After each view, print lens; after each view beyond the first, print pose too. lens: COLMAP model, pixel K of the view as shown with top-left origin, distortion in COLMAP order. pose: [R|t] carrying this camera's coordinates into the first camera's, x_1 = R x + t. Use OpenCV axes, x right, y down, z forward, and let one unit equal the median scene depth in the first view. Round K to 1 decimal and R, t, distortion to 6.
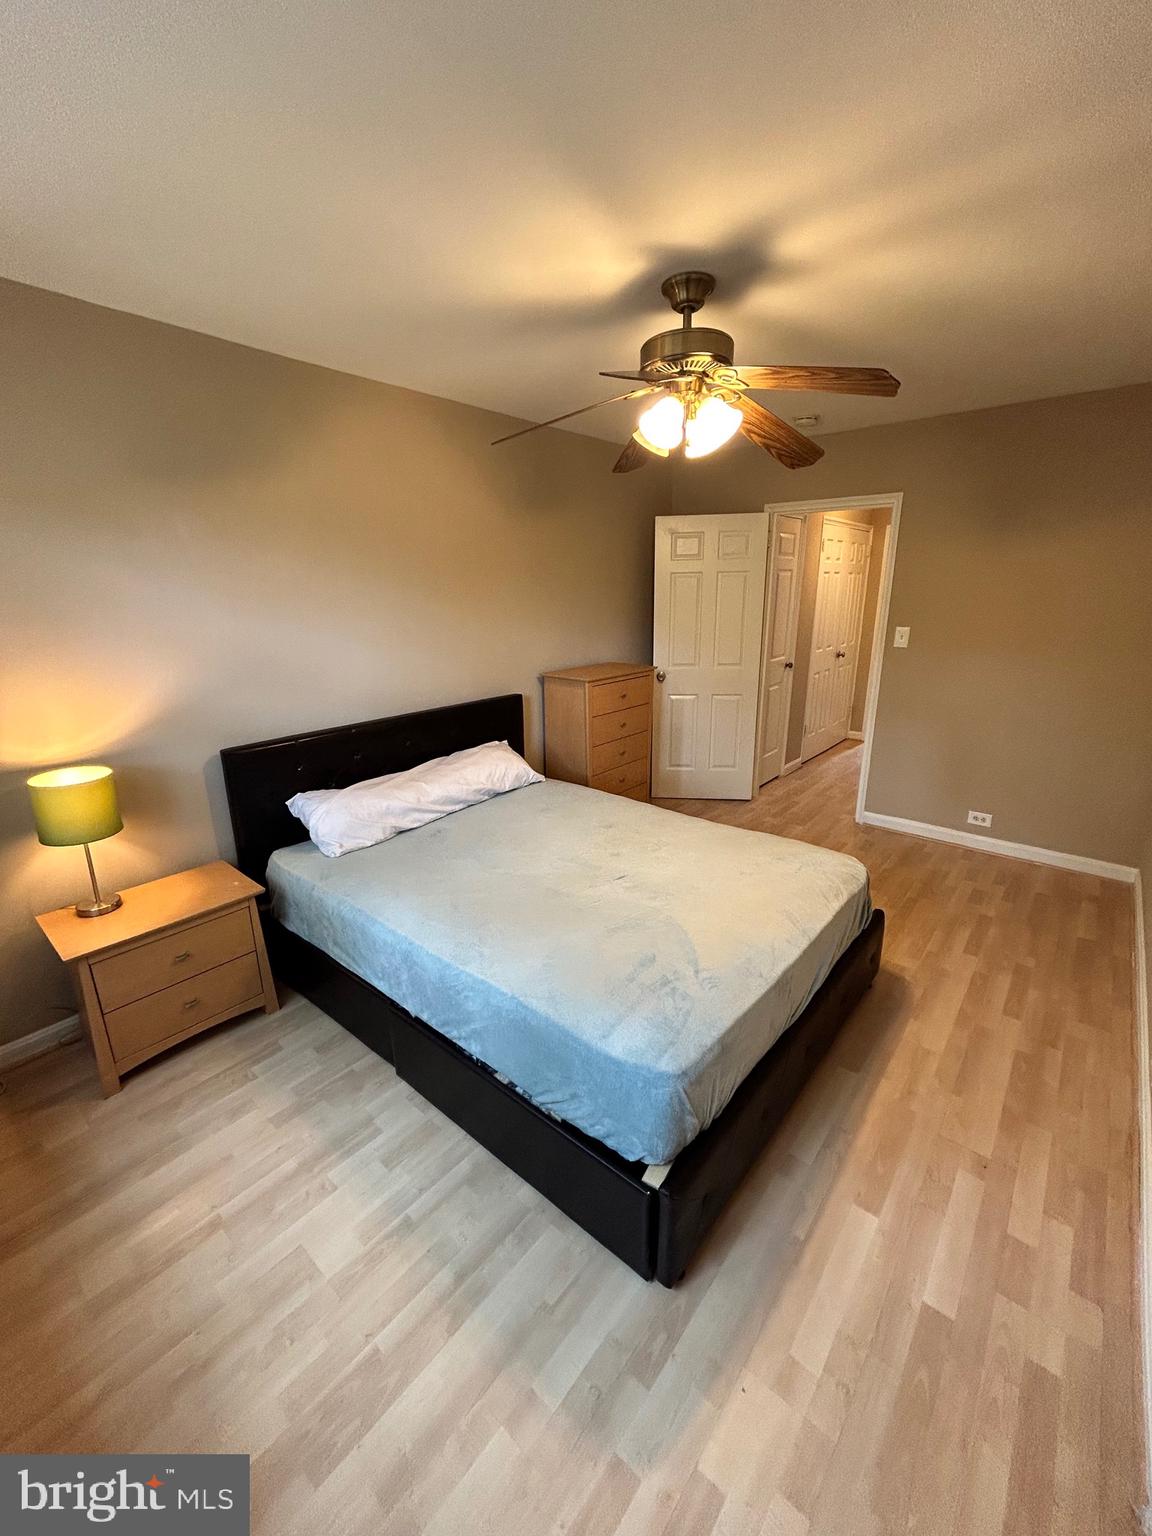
lens RADIAL K [[617.8, 0, 577.2], [0, 617.8, 765.4], [0, 0, 1]] dist [-0.000303, 0.000623]
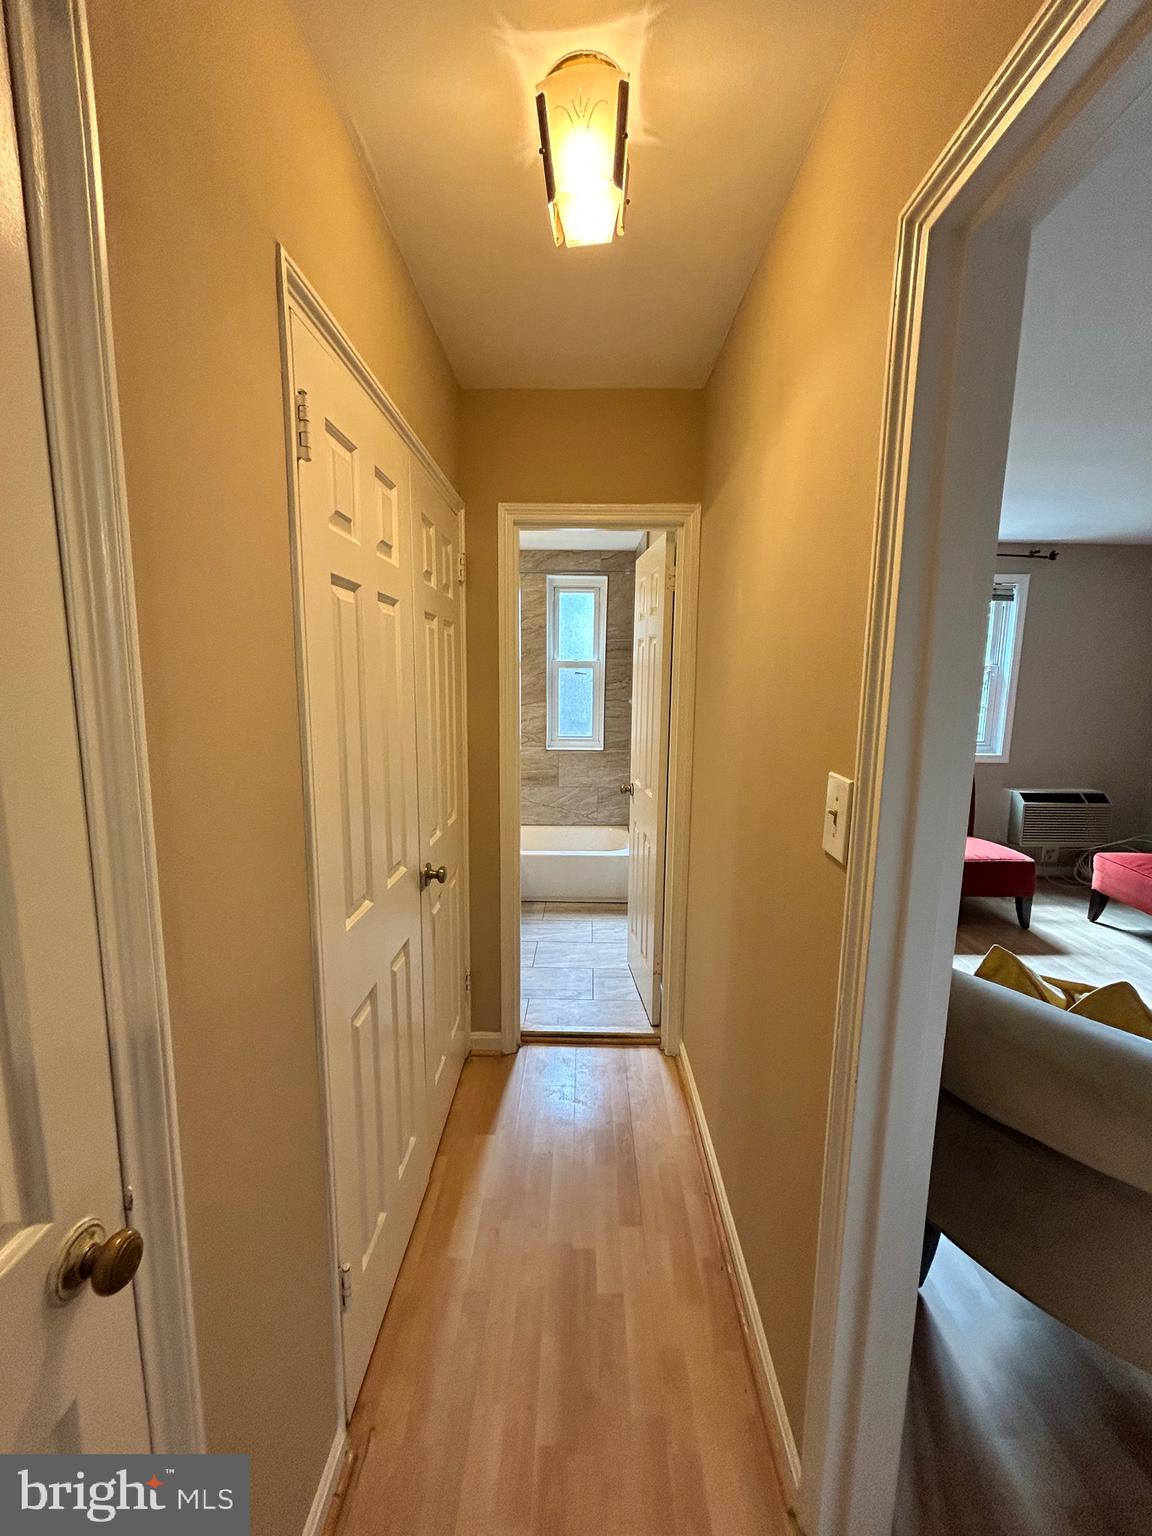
lens RADIAL K [[617.8, 0, 577.2], [0, 617.8, 765.4], [0, 0, 1]] dist [-0.000303, 0.000623]
pose [[0.773032, -0.072640, 0.630194, 0.294453], [0.156807, 0.984475, -0.078872, -0.197663], [-0.614681, 0.159789, 0.772421, 0.715231]]
